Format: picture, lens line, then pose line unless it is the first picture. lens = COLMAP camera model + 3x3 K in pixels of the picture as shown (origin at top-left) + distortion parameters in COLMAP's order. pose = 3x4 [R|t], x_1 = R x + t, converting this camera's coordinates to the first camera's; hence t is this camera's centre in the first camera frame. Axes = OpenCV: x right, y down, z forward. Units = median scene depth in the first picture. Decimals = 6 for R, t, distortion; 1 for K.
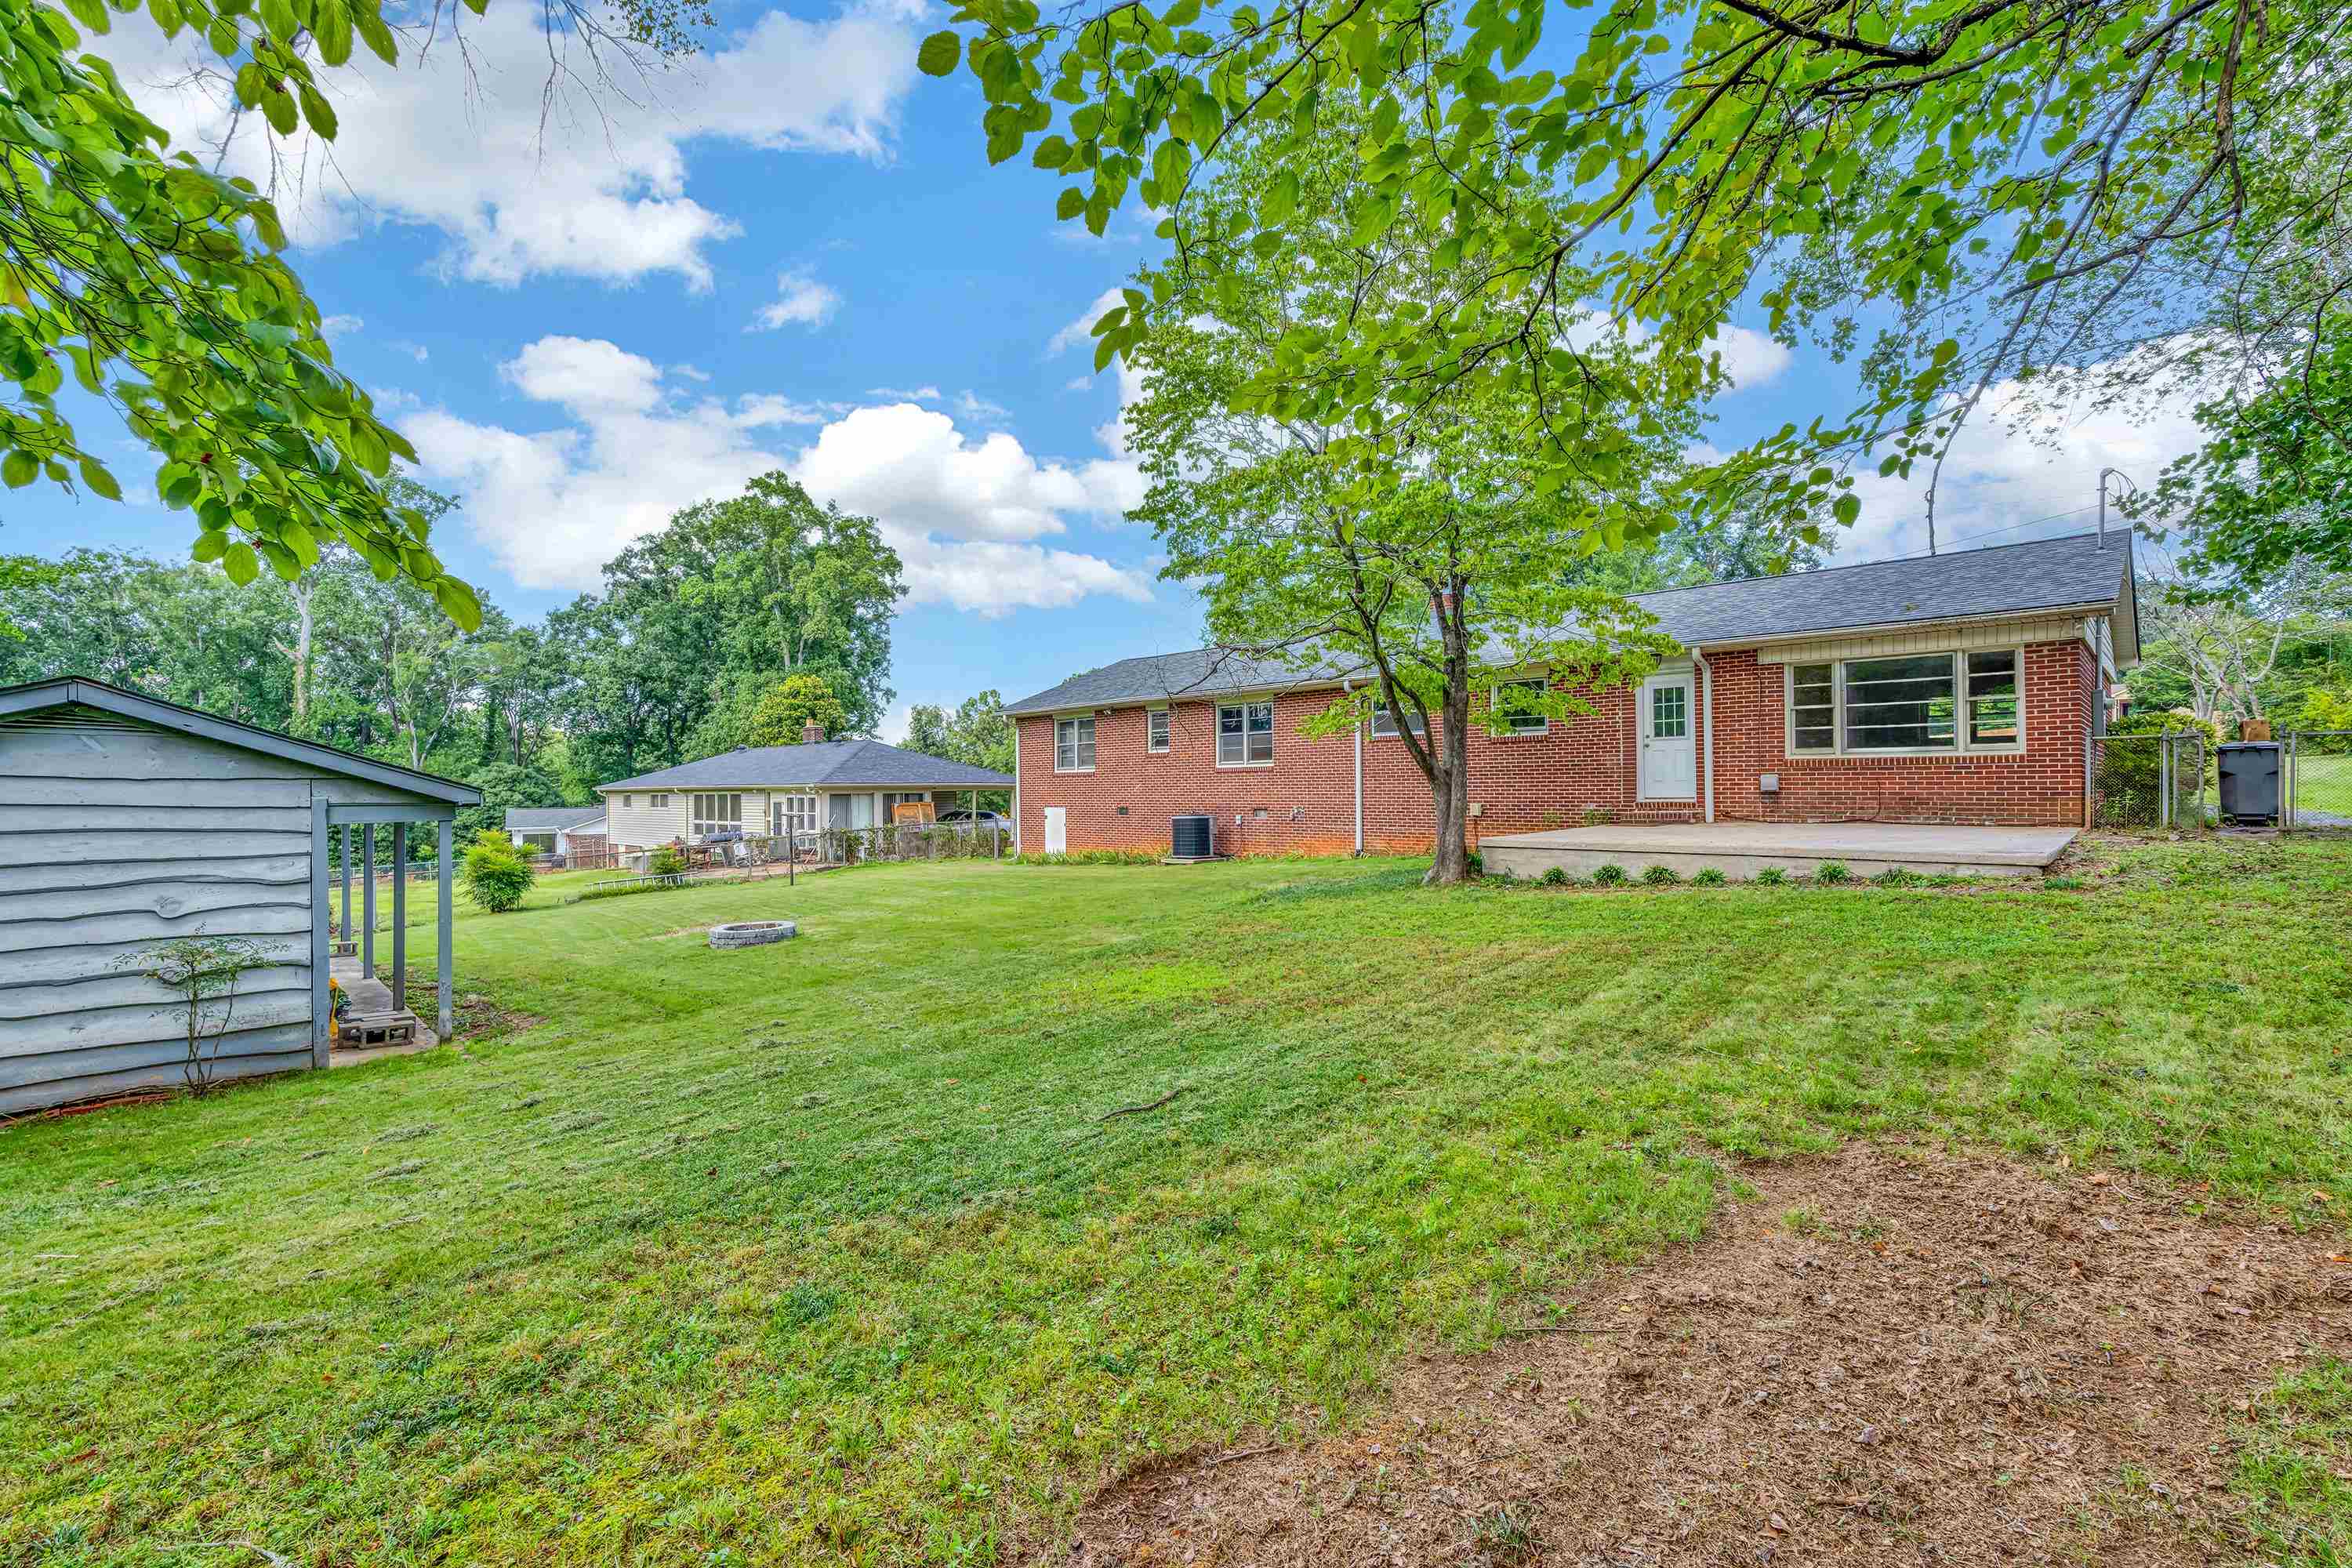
lens RADIAL K [[1040.2, 0, 1176.0], [0, 1040.2, 784.0], [0, 0, 1]] dist [0.001135, -0.000101]
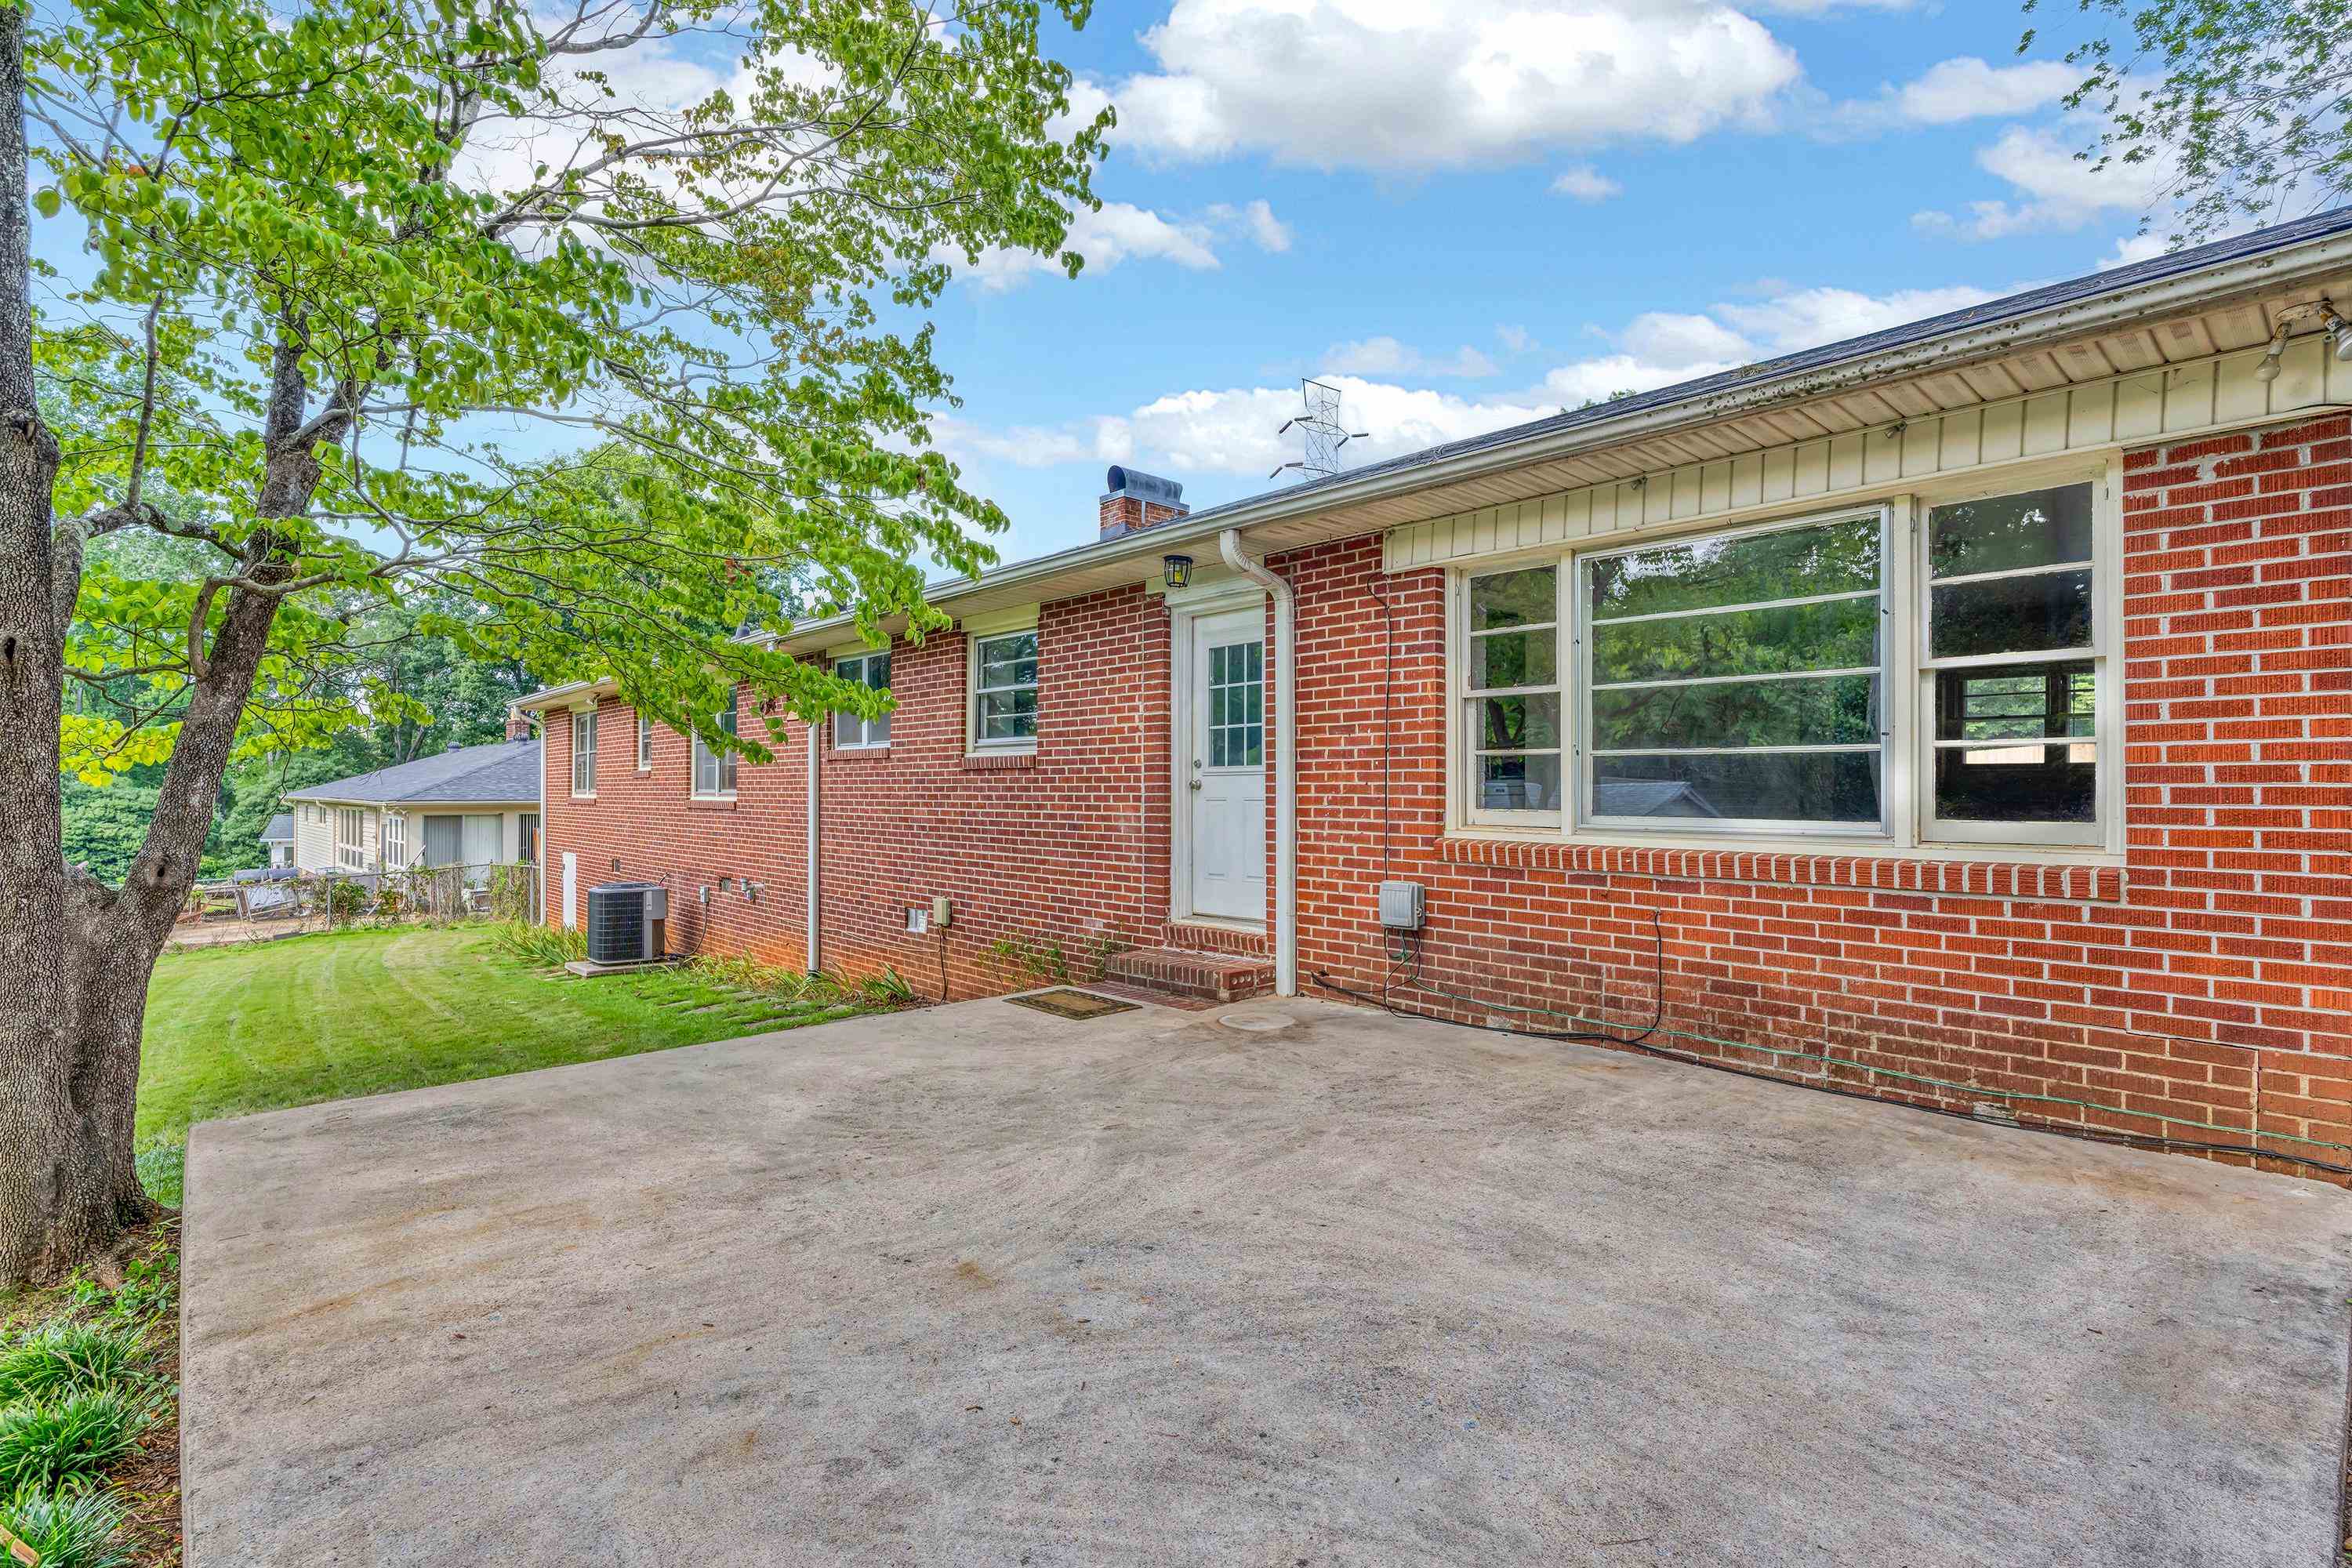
lens RADIAL K [[1120.3, 0, 1176.0], [0, 1120.3, 784.0], [0, 0, 1]] dist [0.000249, 0.000286]
pose [[0.998233, 0.005289, -0.059193, 0.518839], [-0.004945, 0.999970, 0.005953, -0.044472], [0.059223, -0.005650, 0.998229, 0.614447]]
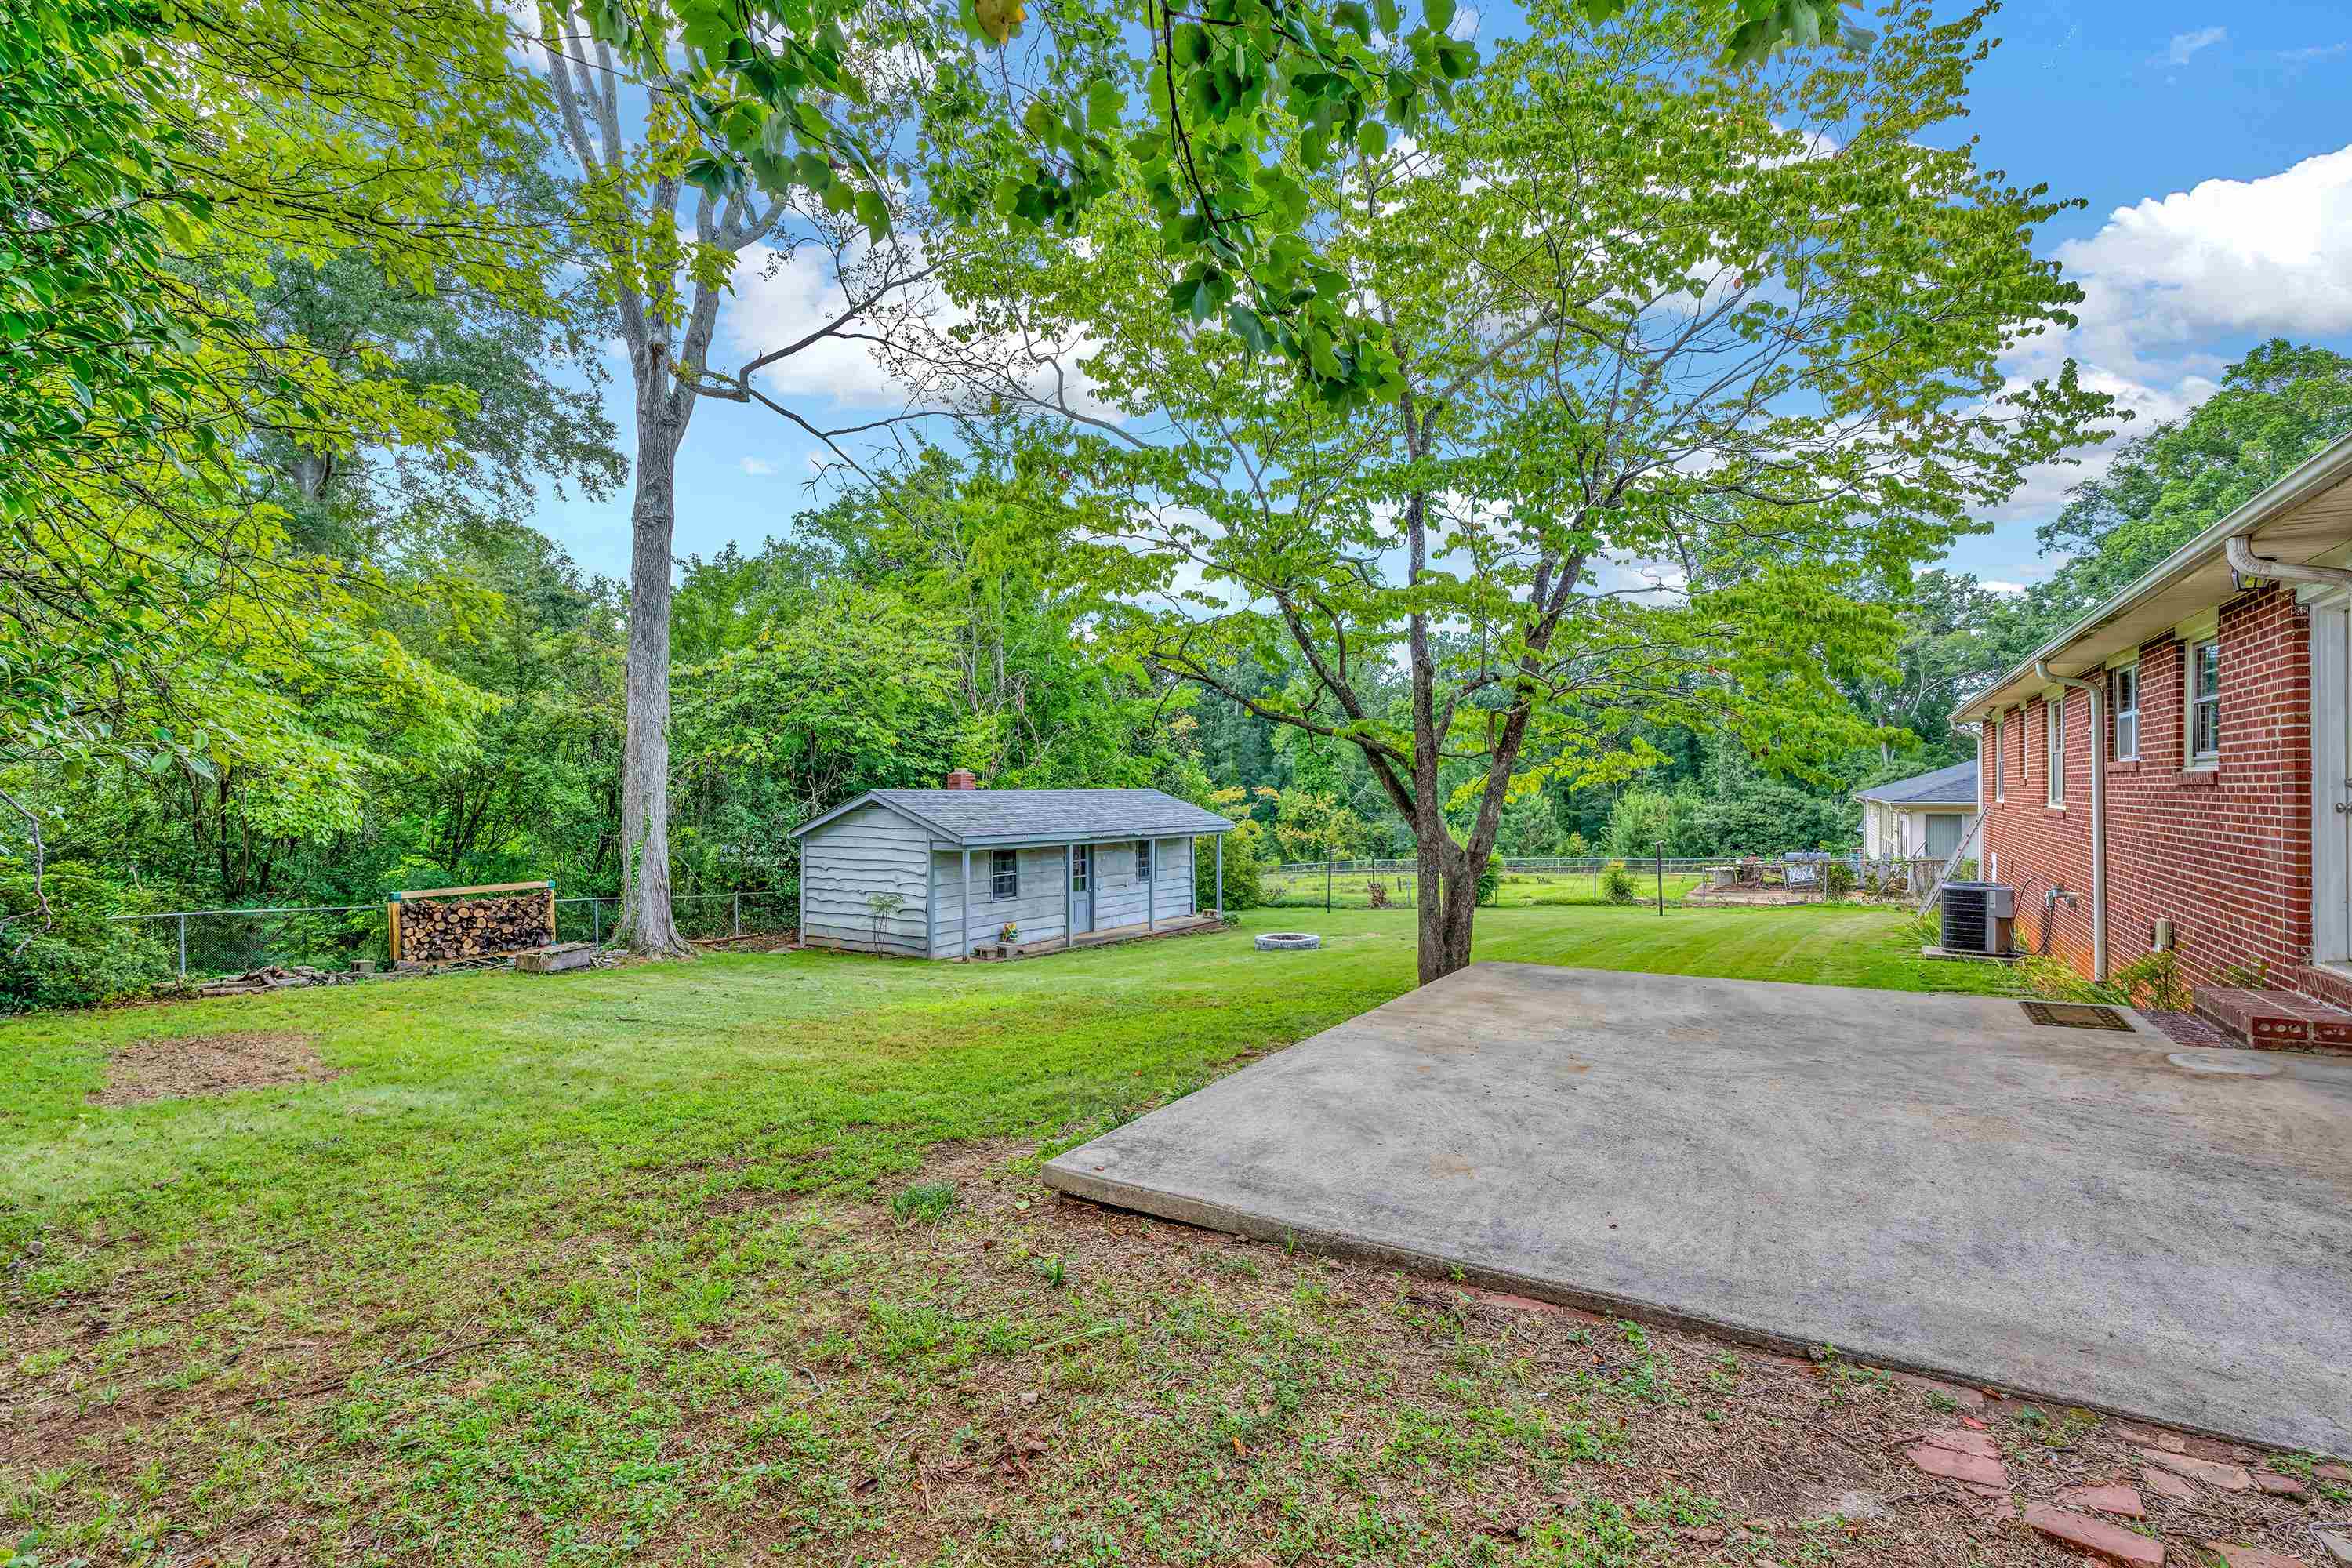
lens RADIAL K [[1040.2, 0, 1176.0], [0, 1040.2, 784.0], [0, 0, 1]] dist [0.001135, -0.000101]
pose [[0.197774, -0.001036, -0.980247, 0.800326], [0.016365, 0.999864, 0.002245, -0.058626], [0.980111, -0.016485, 0.197764, 0.601229]]
